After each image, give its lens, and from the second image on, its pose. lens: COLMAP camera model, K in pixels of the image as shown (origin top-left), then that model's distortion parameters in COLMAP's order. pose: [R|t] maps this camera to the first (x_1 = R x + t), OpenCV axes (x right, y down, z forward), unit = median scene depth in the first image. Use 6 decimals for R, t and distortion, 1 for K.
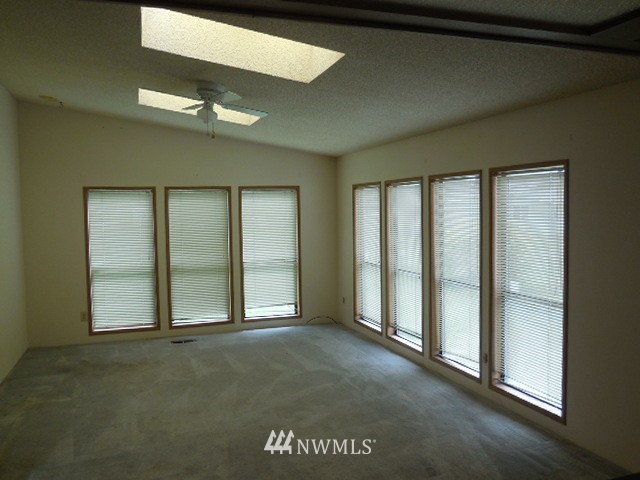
lens RADIAL K [[551.6, 0, 320.0], [0, 551.6, 240.0], [0, 0, 1]] dist [0.003654, 0.000910]
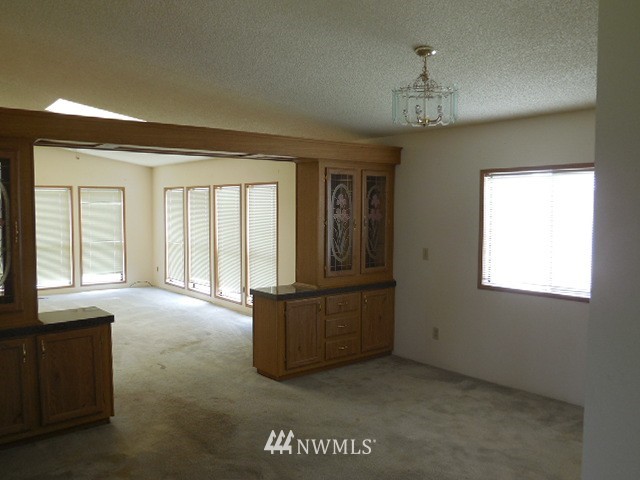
lens RADIAL K [[551.4, 0, 320.0], [0, 551.4, 240.0], [0, 0, 1]] dist [-0.078376, 0.000703]
pose [[0.939250, 0.008124, 0.343138, -0.048698], [-0.005797, 0.999953, -0.007807, 0.043630], [-0.343185, 0.005344, 0.939253, -0.468450]]
